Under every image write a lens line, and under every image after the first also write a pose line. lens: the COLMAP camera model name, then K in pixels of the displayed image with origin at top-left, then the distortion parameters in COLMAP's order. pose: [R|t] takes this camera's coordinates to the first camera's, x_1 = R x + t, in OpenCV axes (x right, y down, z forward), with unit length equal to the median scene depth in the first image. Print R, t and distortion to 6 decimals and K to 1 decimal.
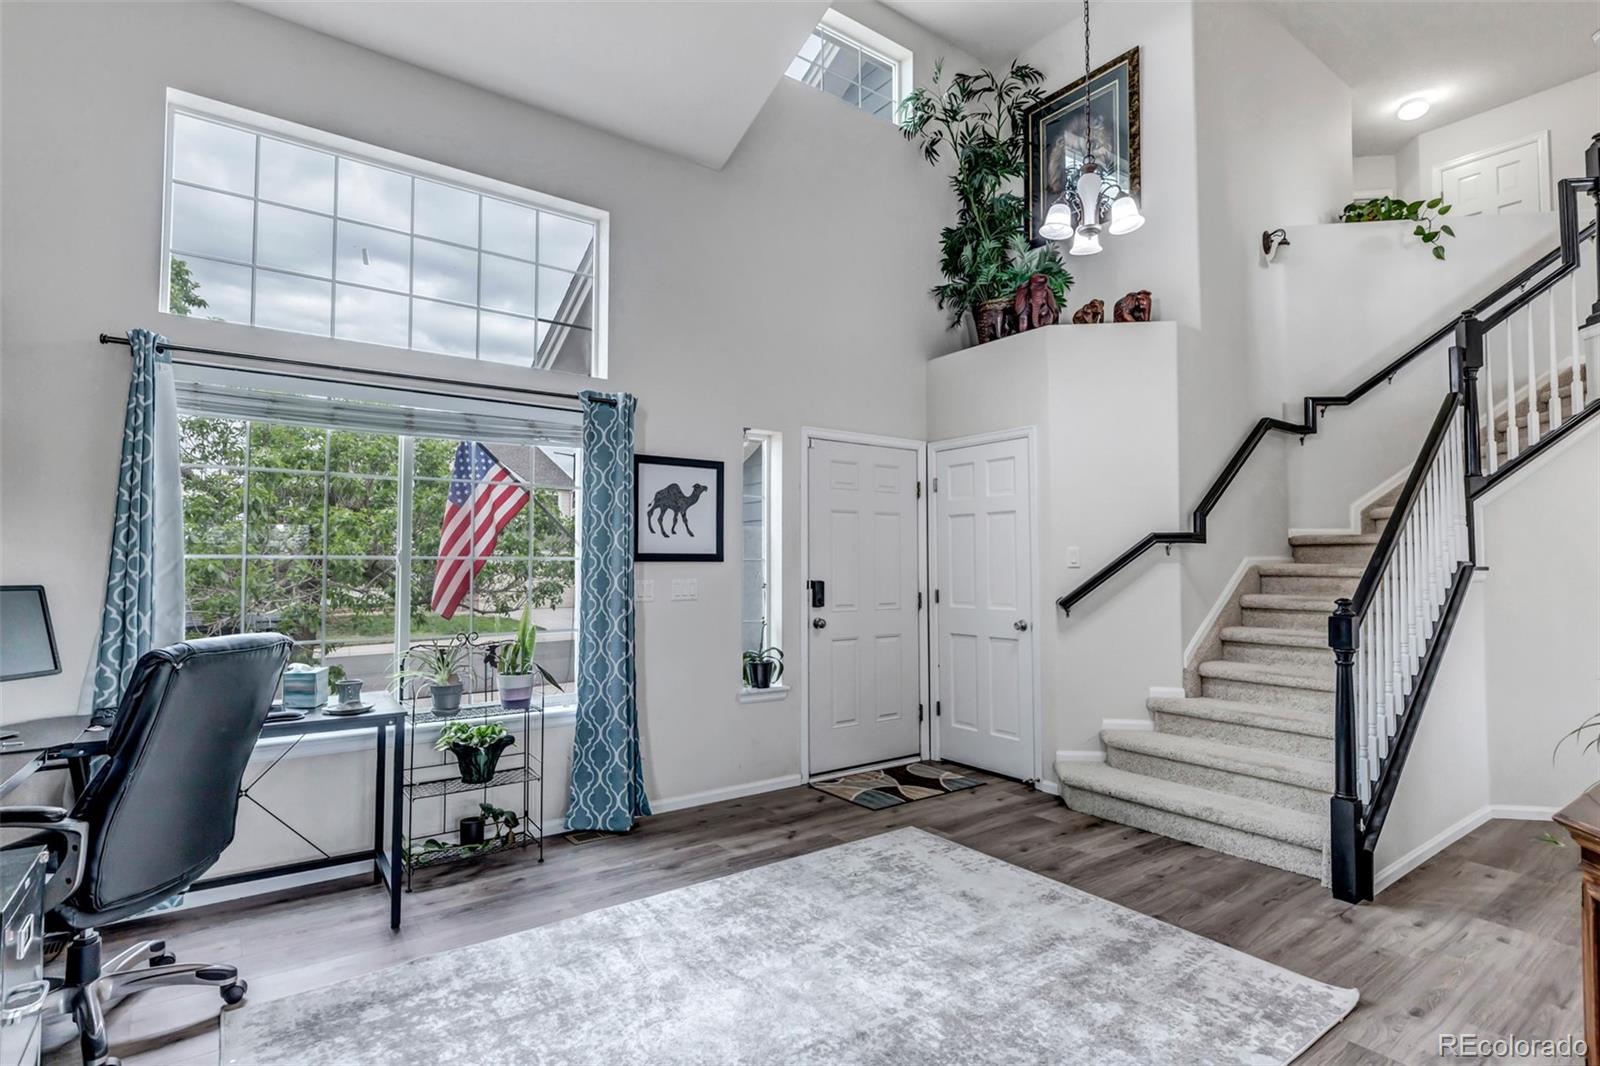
lens RADIAL K [[783.1, 0, 801.8], [0, 783.1, 528.0], [0, 0, 1]] dist [-0.001475, -0.000958]
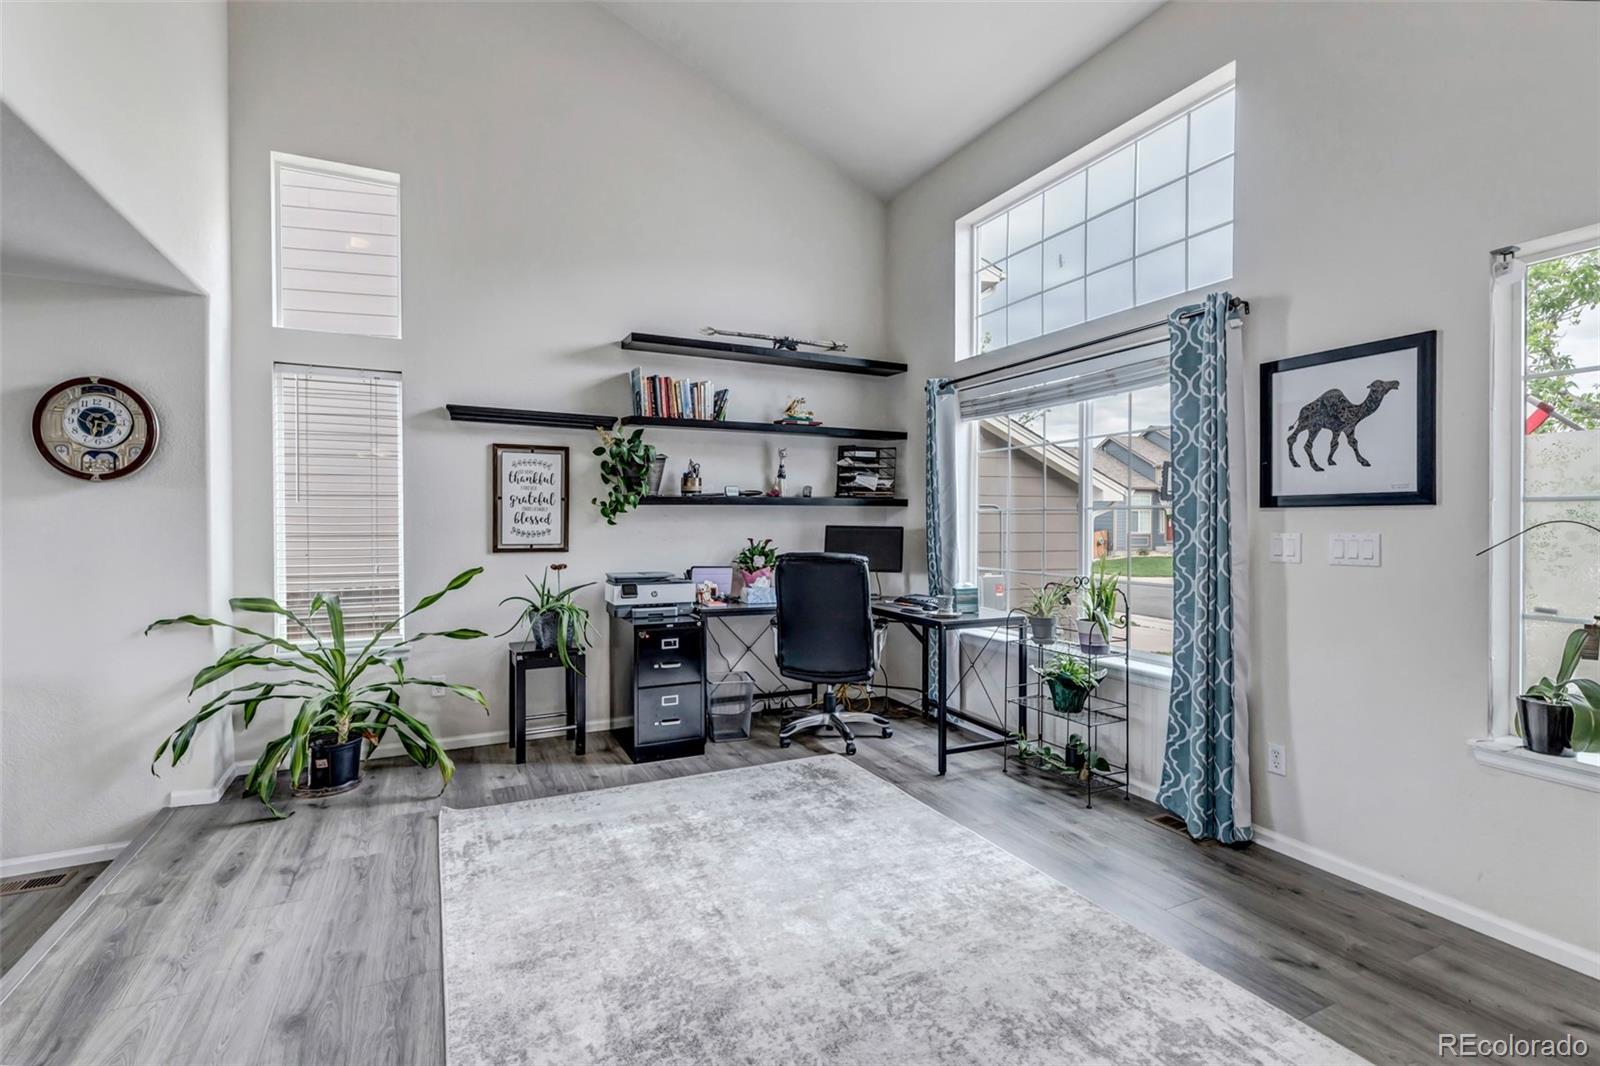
lens RADIAL K [[735.4, 0, 803.6], [0, 735.4, 532.0], [0, 0, 1]] dist [0.001017, 0.000283]
pose [[-0.174137, 0.010283, -0.984668, 0.549788], [0.044365, 0.999012, 0.002587, 0.044184], [0.983721, -0.043234, -0.174421, 0.684363]]
